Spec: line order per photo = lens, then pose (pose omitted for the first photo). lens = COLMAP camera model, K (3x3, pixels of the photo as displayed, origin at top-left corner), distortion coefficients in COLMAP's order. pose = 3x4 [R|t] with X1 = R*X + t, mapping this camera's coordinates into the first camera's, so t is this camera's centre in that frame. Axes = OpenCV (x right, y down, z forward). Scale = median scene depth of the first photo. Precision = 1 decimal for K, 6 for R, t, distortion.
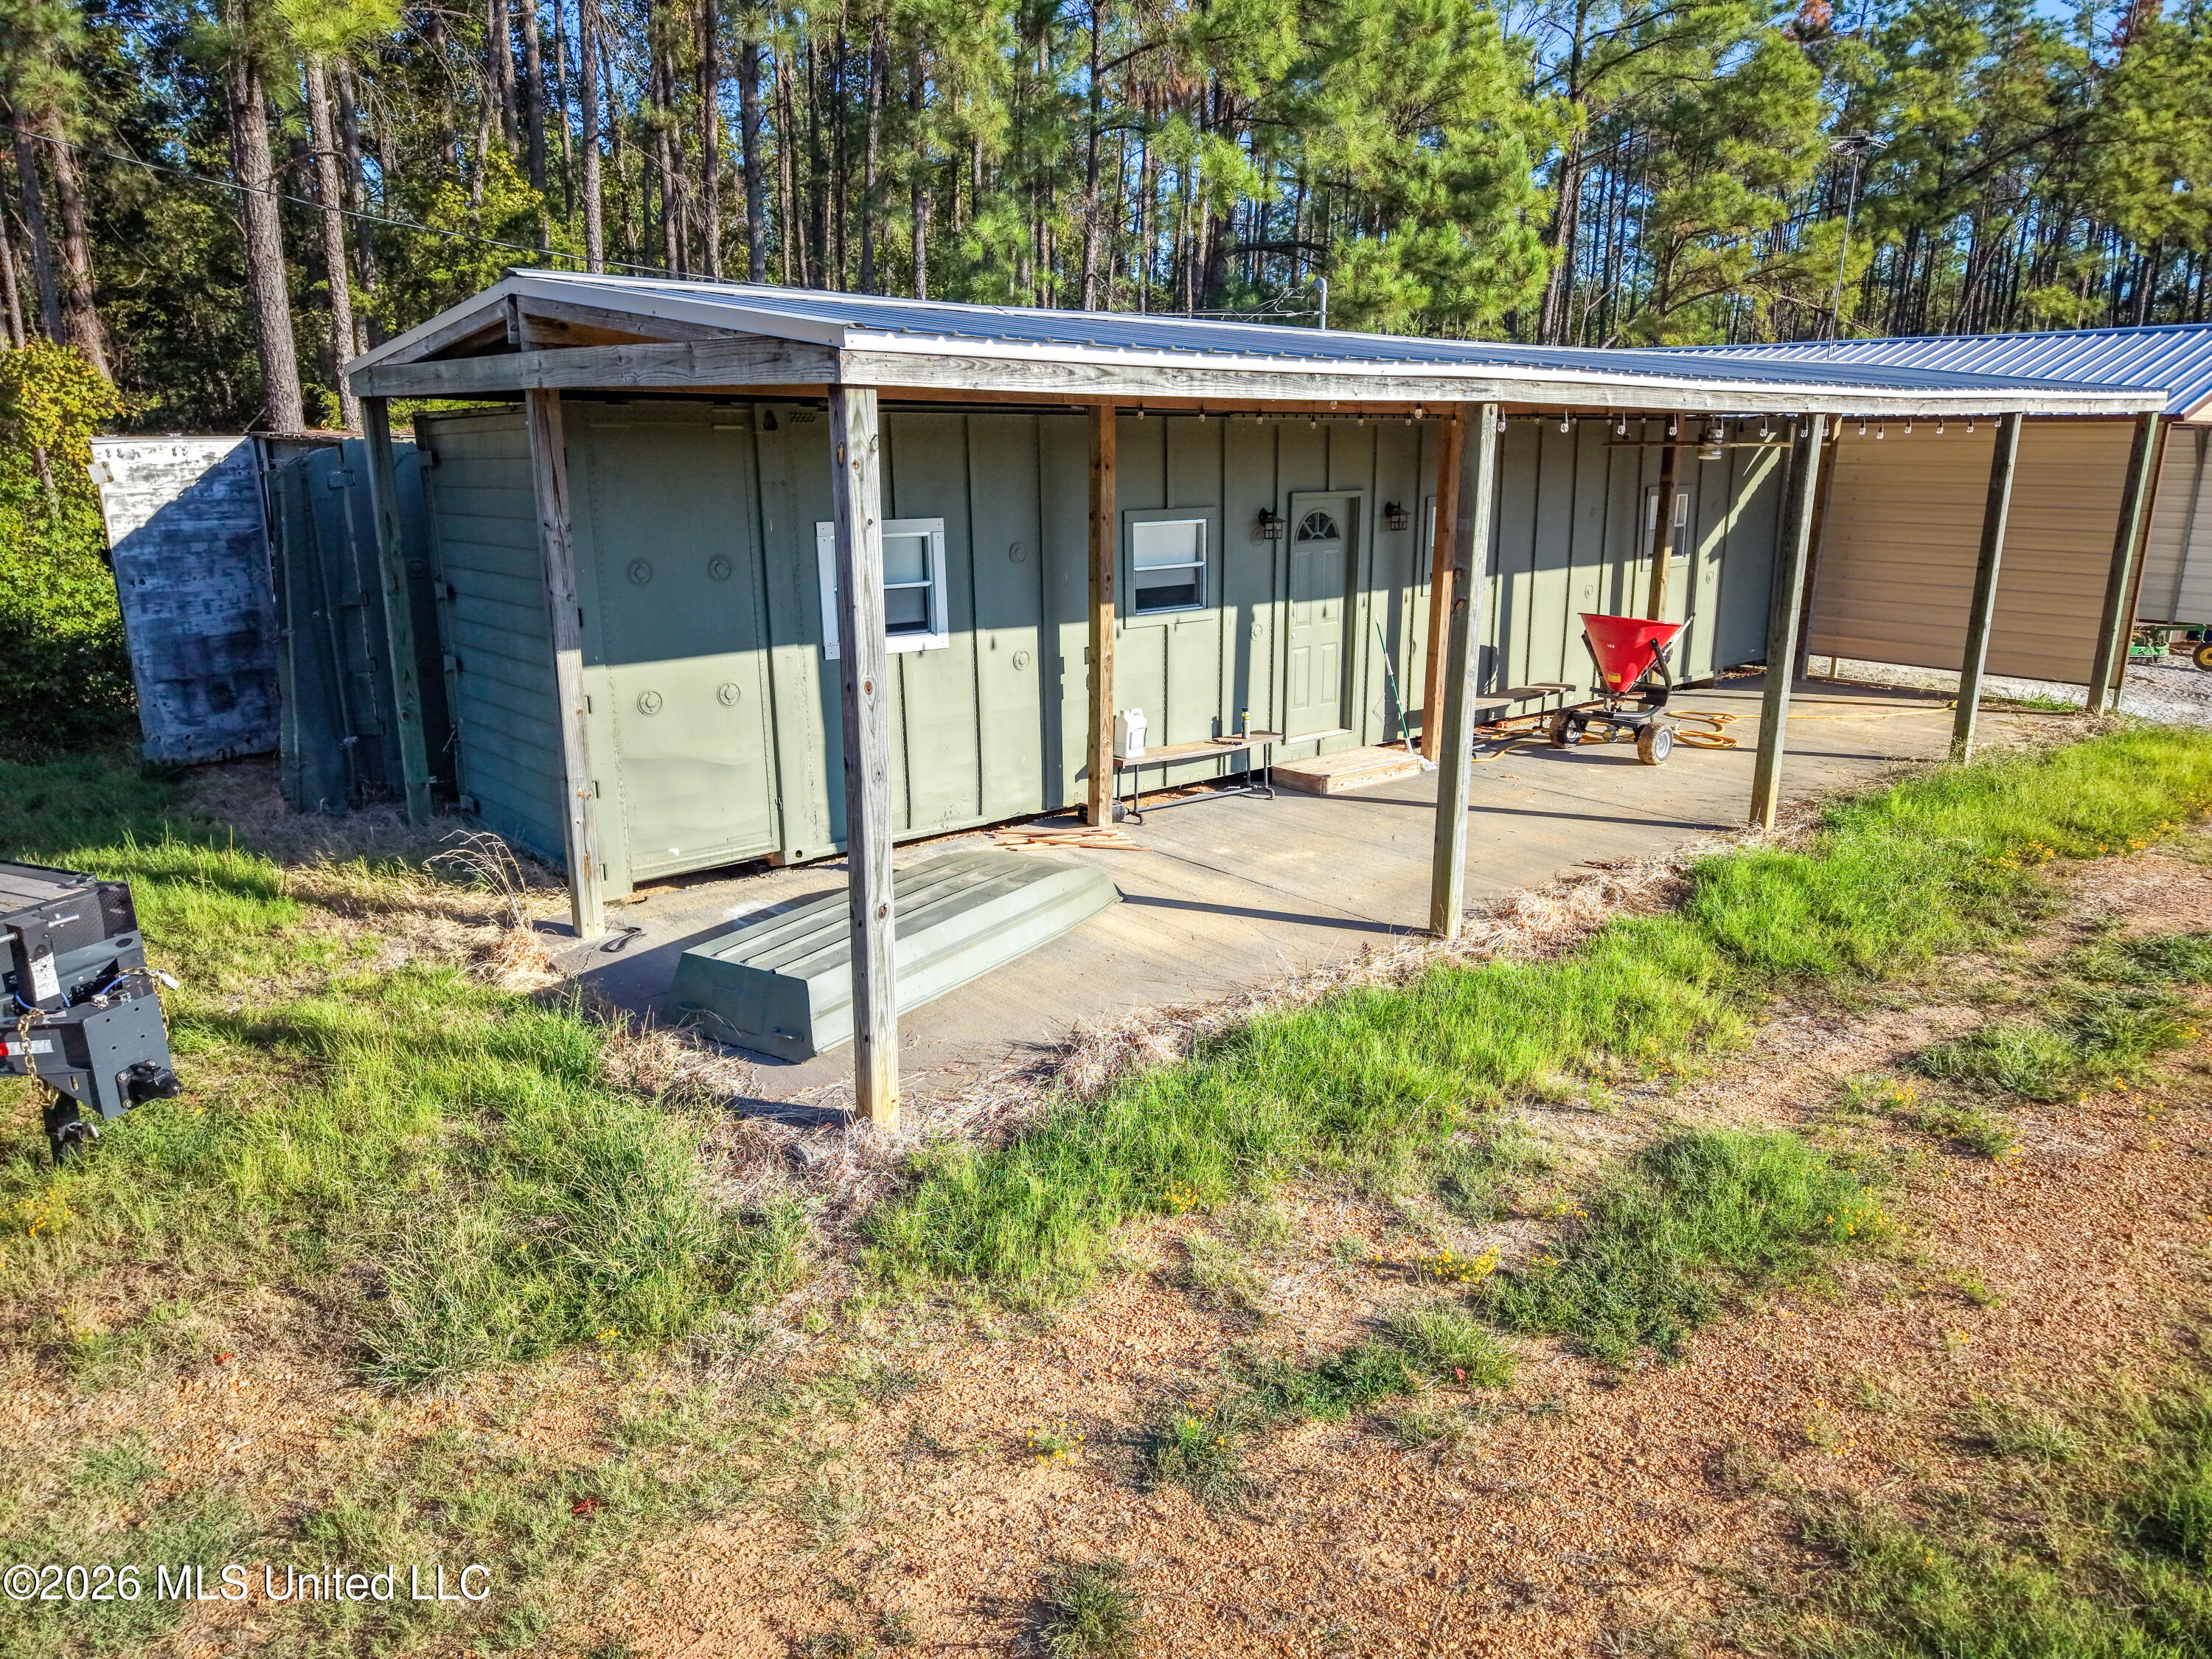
lens RADIAL K [[1465.0, 0, 1106.0], [0, 1465.0, 829.5], [0, 0, 1]] dist [0.035632, -0.035872]
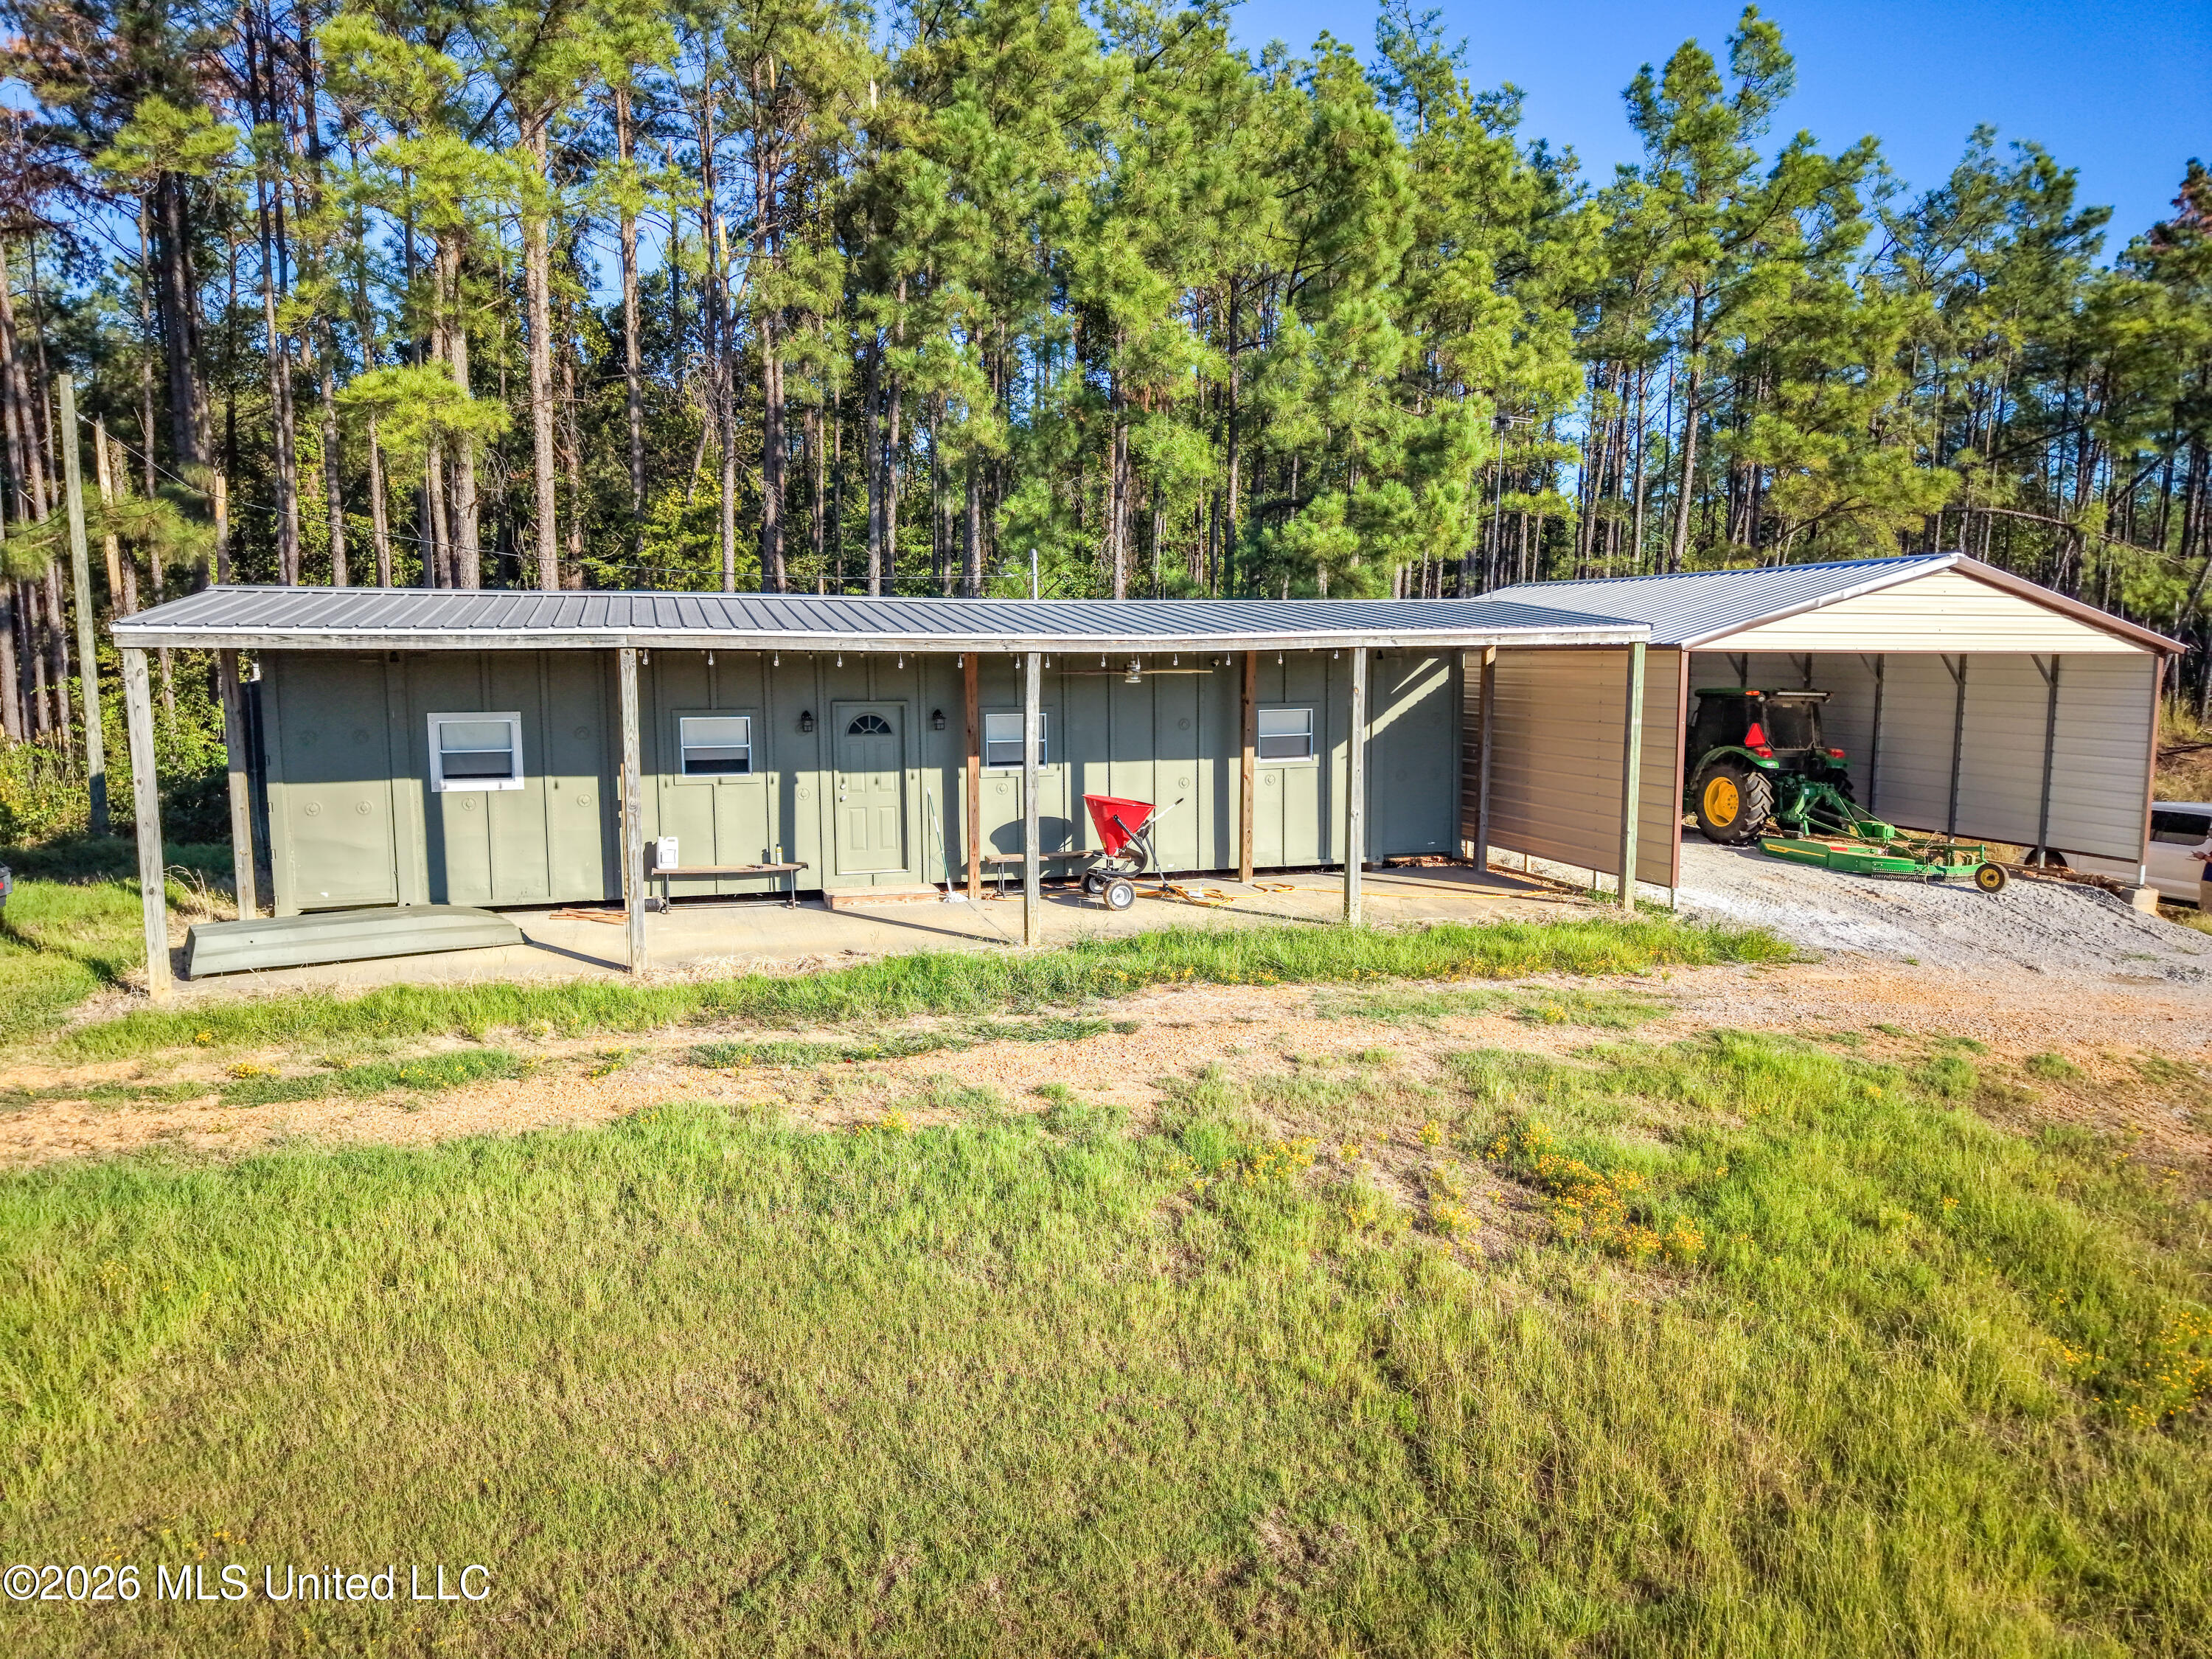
lens RADIAL K [[1465.0, 0, 1106.0], [0, 1465.0, 829.5], [0, 0, 1]] dist [0.035632, -0.035872]
pose [[0.909393, 0.047171, -0.413255, 0.976471], [-0.105066, 0.987380, -0.118498, 0.040553], [0.402450, 0.151180, 0.902873, -0.183716]]
